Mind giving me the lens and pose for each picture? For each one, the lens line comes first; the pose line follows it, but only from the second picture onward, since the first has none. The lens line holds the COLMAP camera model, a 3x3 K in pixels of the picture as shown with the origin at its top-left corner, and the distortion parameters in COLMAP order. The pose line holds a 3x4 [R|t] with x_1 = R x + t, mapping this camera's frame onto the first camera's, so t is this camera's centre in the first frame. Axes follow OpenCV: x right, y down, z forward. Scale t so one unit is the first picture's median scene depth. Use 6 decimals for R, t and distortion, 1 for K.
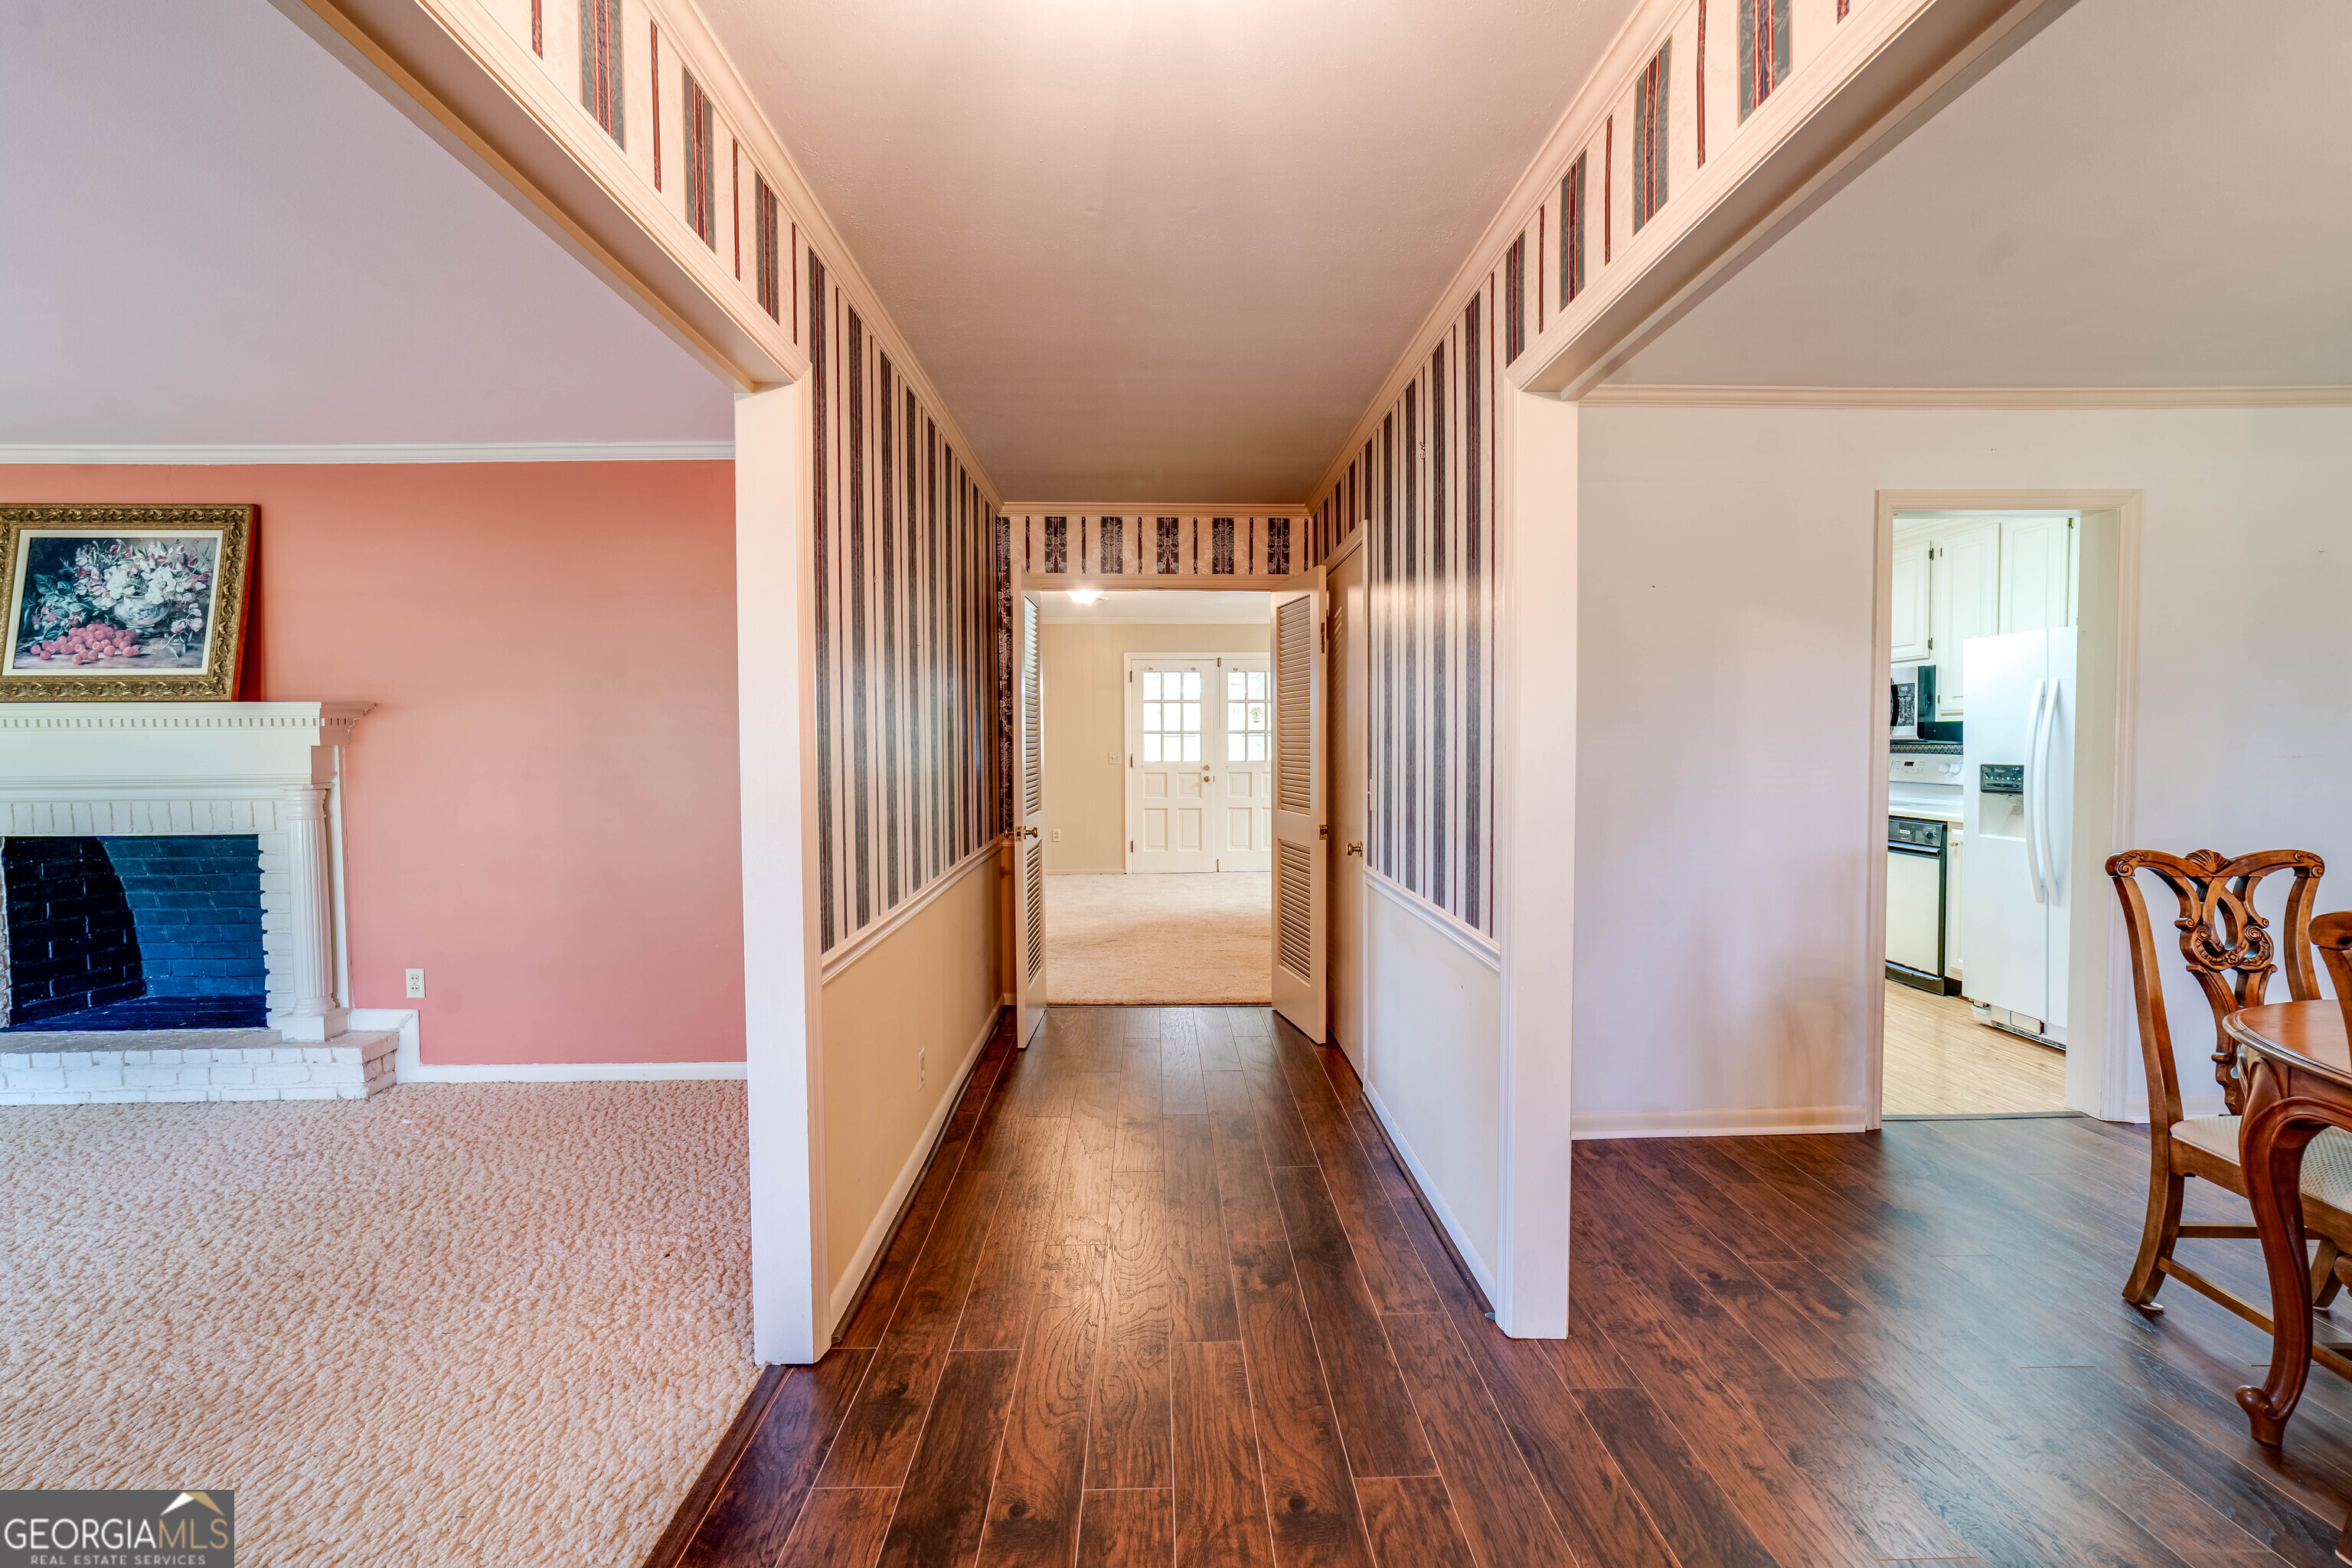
lens RADIAL K [[909.4, 0, 1156.0], [0, 909.4, 773.1], [0, 0, 1]] dist [-0.014705, 0.005232]
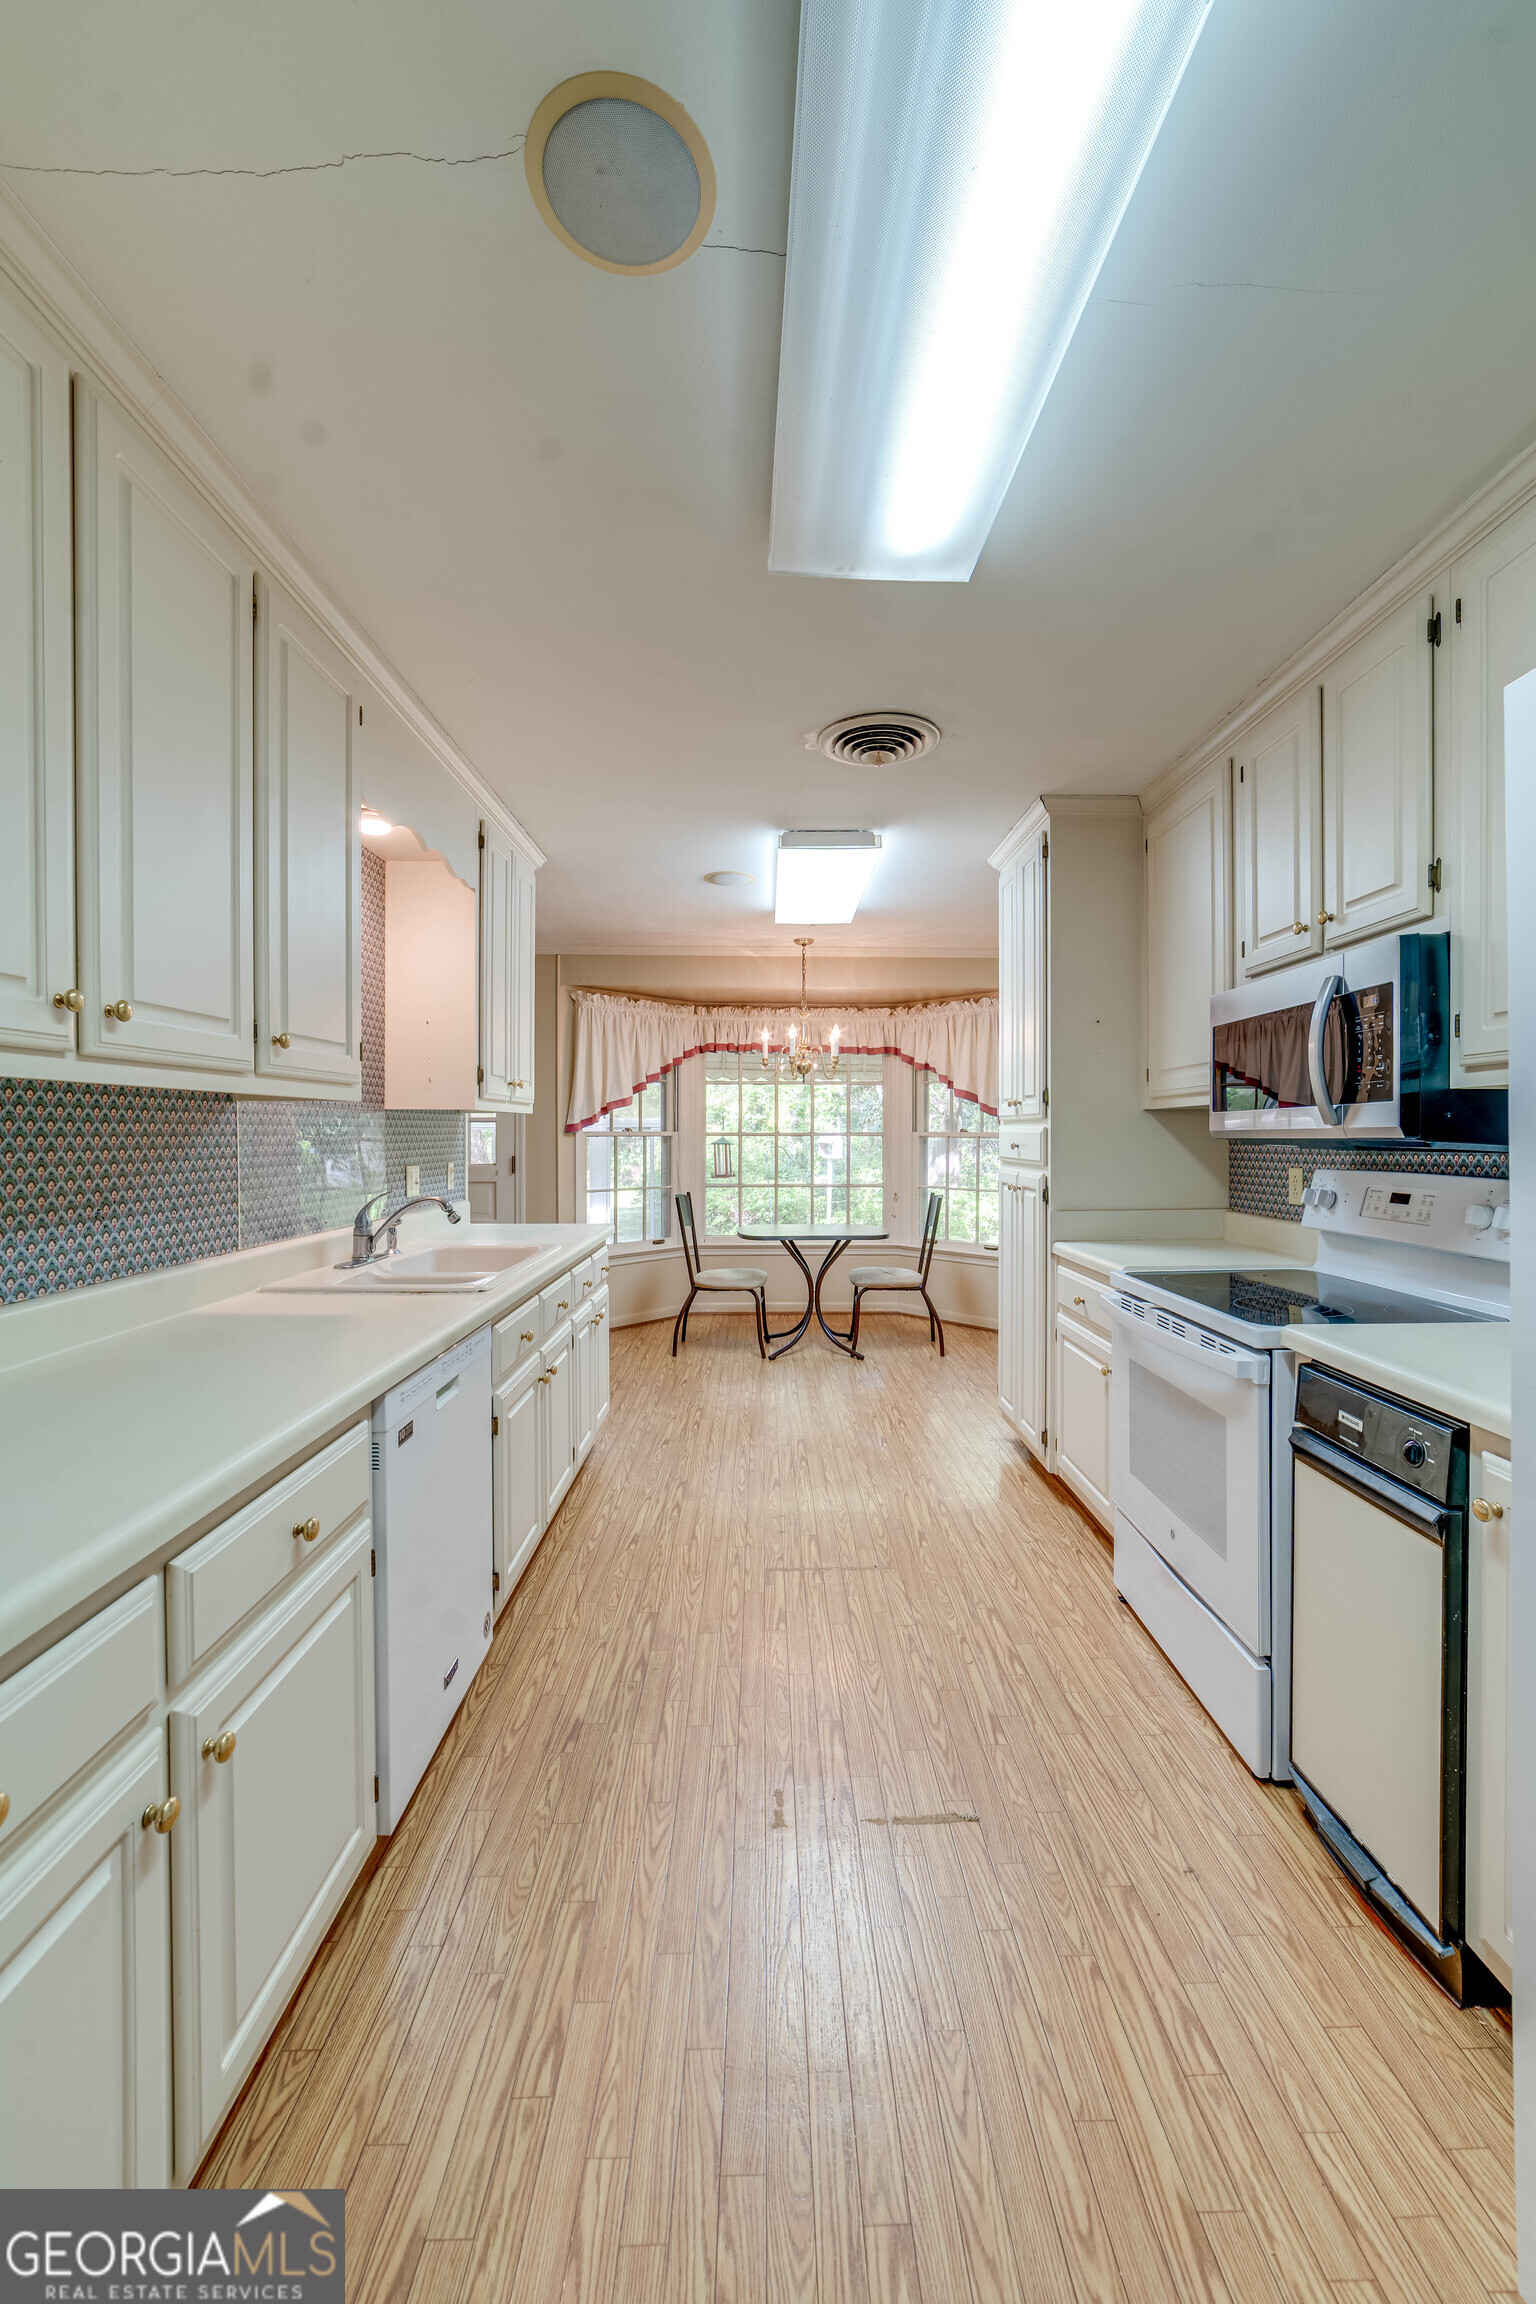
lens RADIAL K [[890.9, 0, 783.9], [0, 890.9, 1144.9], [0, 0, 1]] dist [-0.014705, 0.005232]
pose [[0.999871, 0.008246, 0.013790, 0.868556], [-0.007940, 0.999724, -0.022116, -0.036854], [-0.013969, 0.022004, 0.999660, 0.953573]]
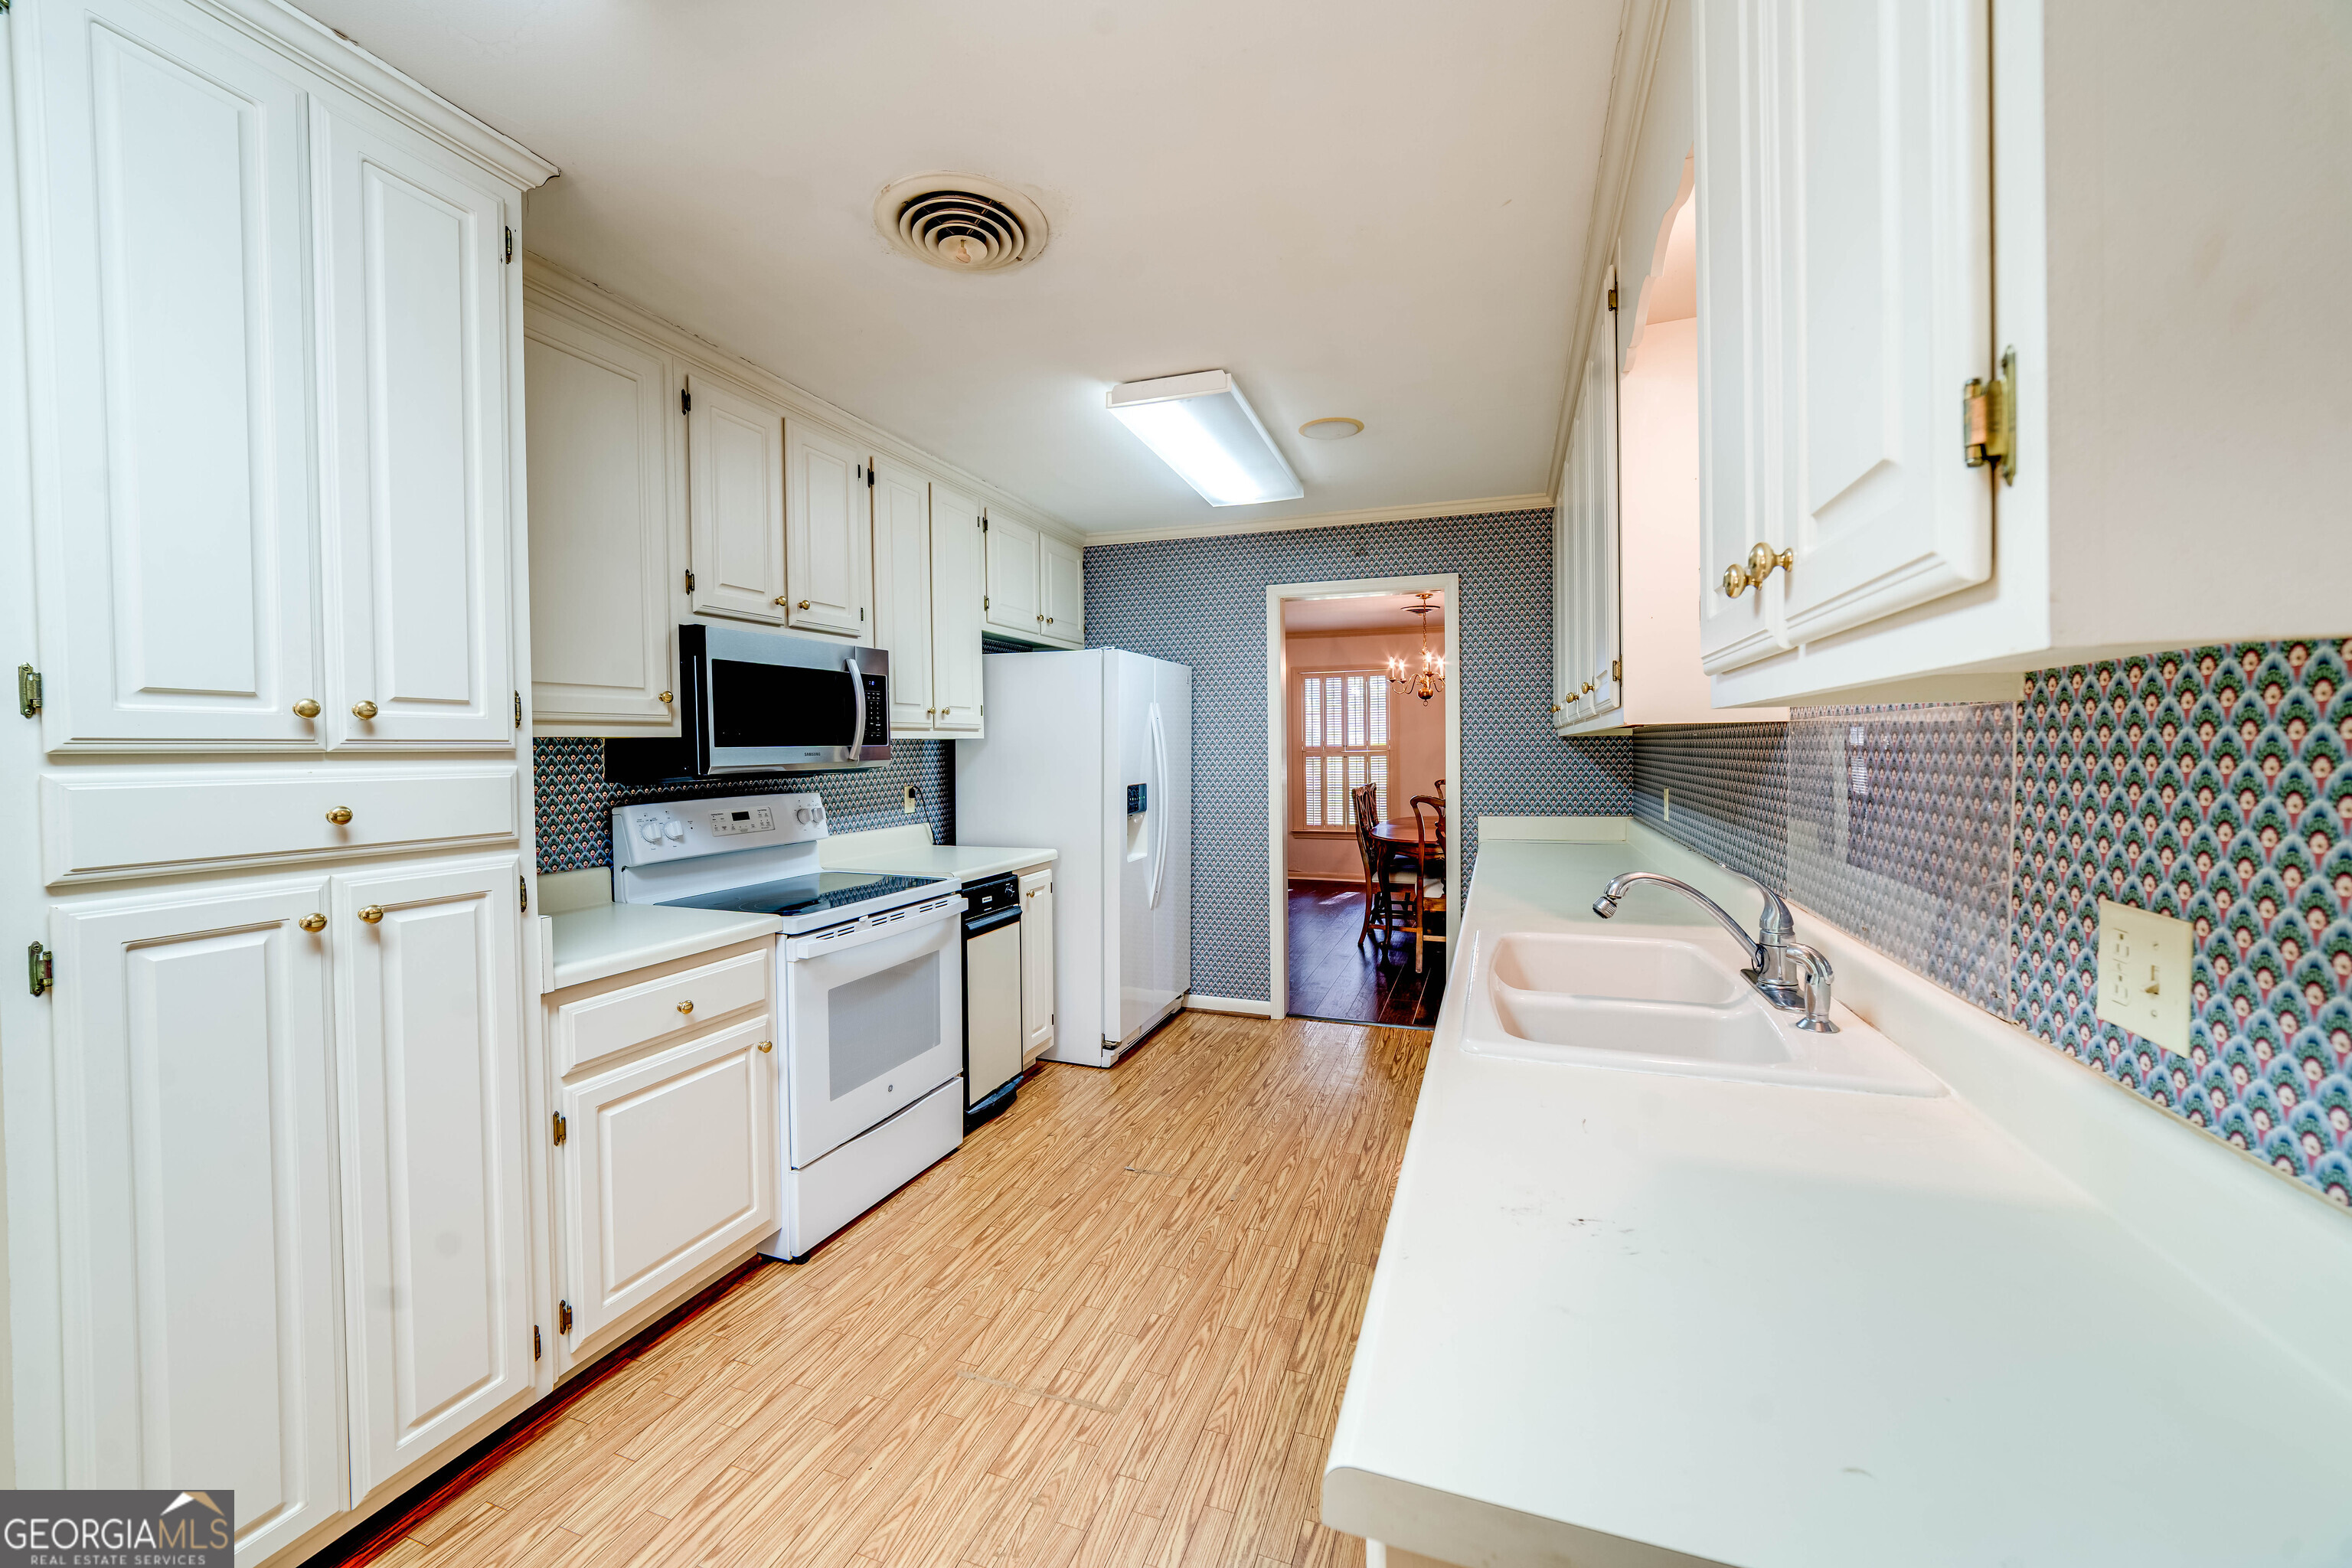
lens RADIAL K [[909.4, 0, 1170.8], [0, 909.4, 769.3], [0, 0, 1]] dist [-0.014705, 0.005232]
pose [[-0.936260, 0.014304, 0.351016, 0.644529], [0.033562, 0.998242, 0.048843, -0.086778], [-0.349700, 0.057511, -0.935095, 2.203136]]
